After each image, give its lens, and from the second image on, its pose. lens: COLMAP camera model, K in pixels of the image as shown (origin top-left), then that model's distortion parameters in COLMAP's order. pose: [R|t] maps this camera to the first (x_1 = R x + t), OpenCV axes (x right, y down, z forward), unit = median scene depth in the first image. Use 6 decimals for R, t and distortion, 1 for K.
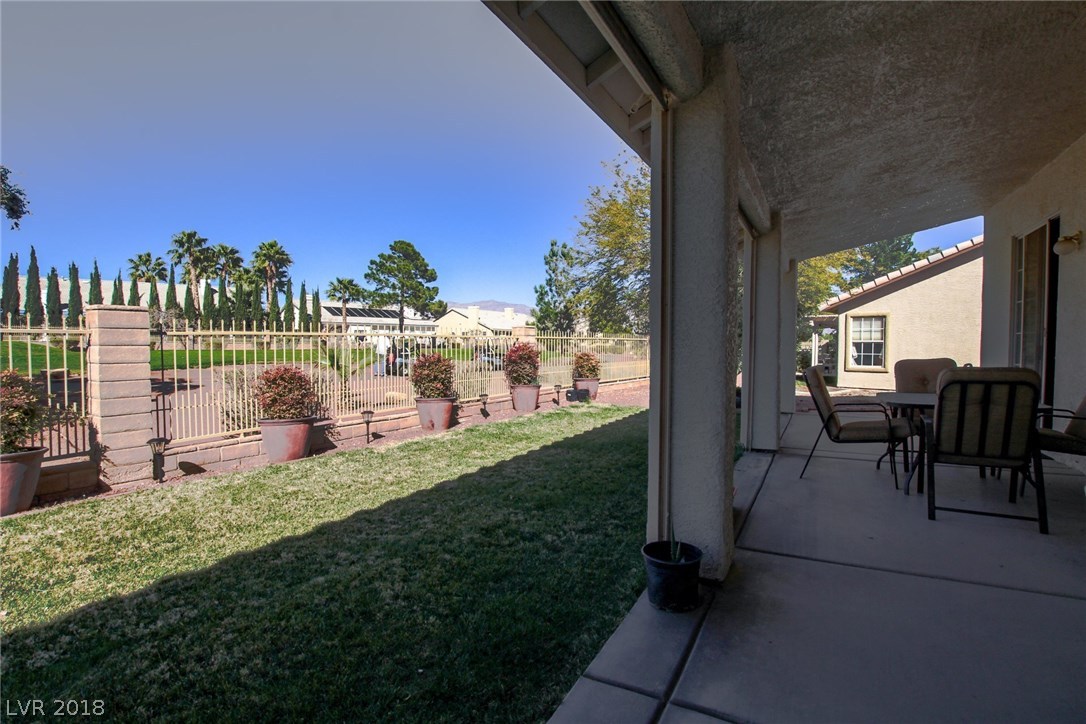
lens RADIAL K [[511.9, 0, 539.7], [0, 511.9, 363.5], [0, 0, 1]] dist [-0.030543, 0.005771]
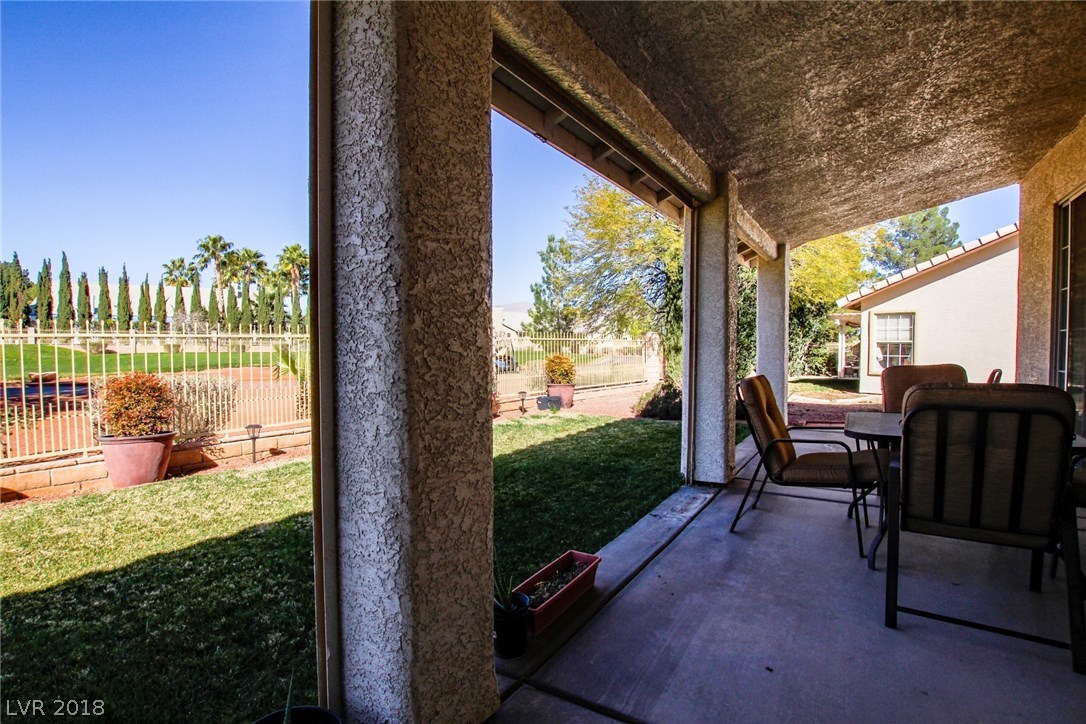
lens RADIAL K [[511.9, 0, 537.4], [0, 511.9, 364.7], [0, 0, 1]] dist [-0.030543, 0.005771]
pose [[0.997777, -0.000288, -0.066636, 0.202639], [0.000264, 1.000000, -0.000369, -0.007806], [0.066636, 0.000350, 0.997777, 0.183384]]
